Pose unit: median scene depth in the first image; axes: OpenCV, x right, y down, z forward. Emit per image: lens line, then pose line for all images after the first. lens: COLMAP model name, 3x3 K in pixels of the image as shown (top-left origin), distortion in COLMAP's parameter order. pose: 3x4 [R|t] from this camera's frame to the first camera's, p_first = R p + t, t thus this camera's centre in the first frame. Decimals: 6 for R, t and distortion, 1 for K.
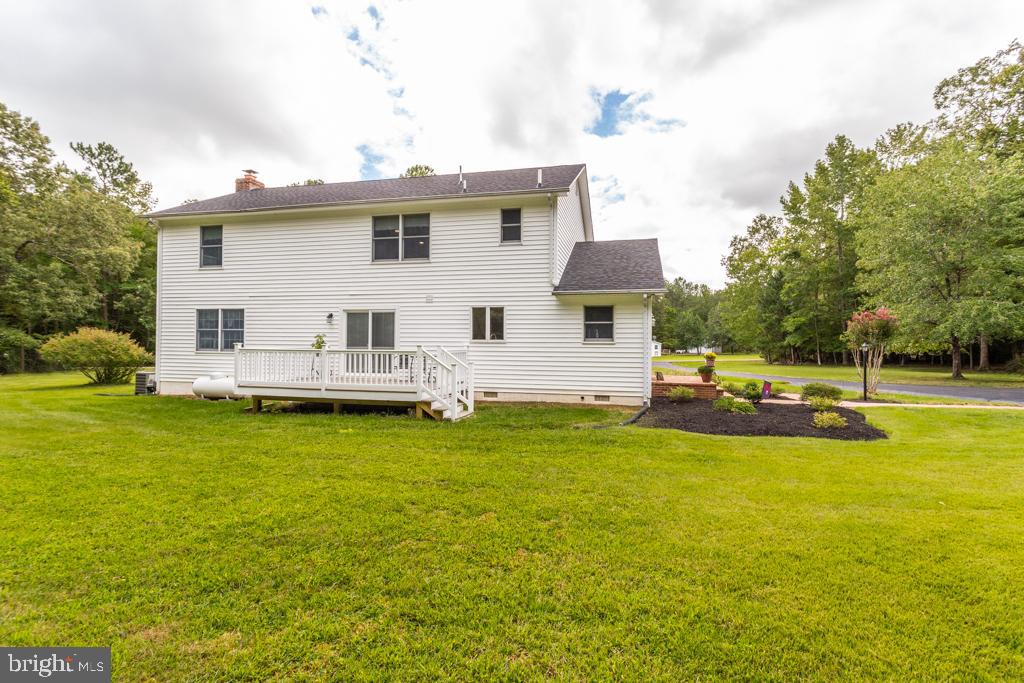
lens RADIAL K [[481.6, 0, 512.0], [0, 481.6, 341.5], [0, 0, 1]] dist [0.003103, 0.000567]
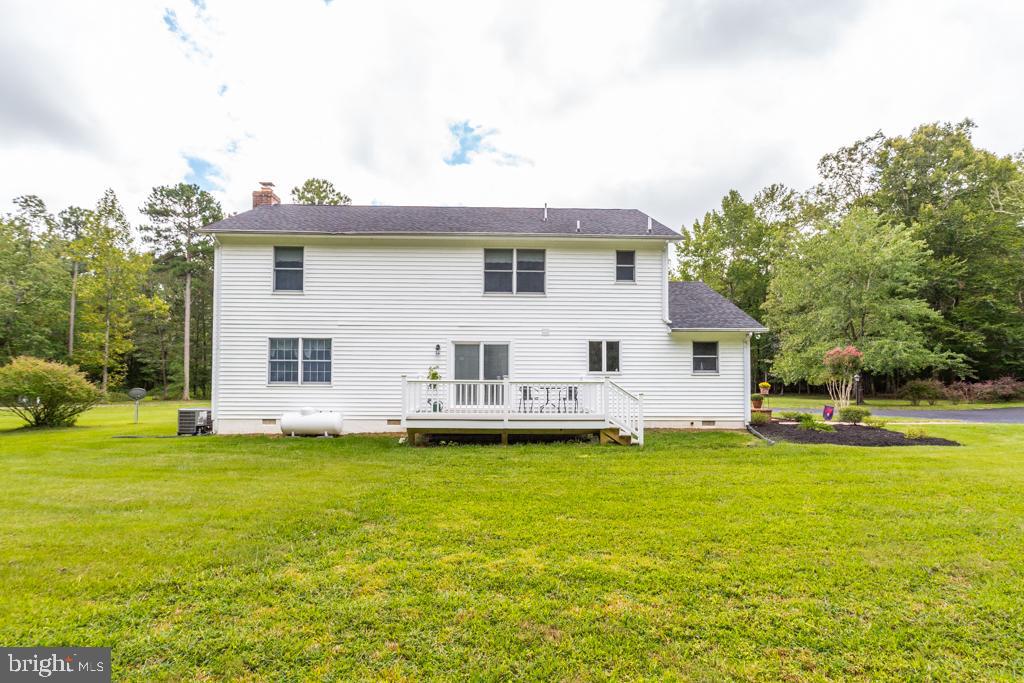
lens RADIAL K [[513.9, 0, 492.4], [0, 513.9, 368.6], [0, 0, 1]] dist [0.000647, 0.000381]
pose [[0.967669, 0.001584, 0.252217, -0.545727], [0.001106, 0.999944, -0.010523, 0.001429], [-0.252220, 0.010462, 0.967613, -0.036974]]
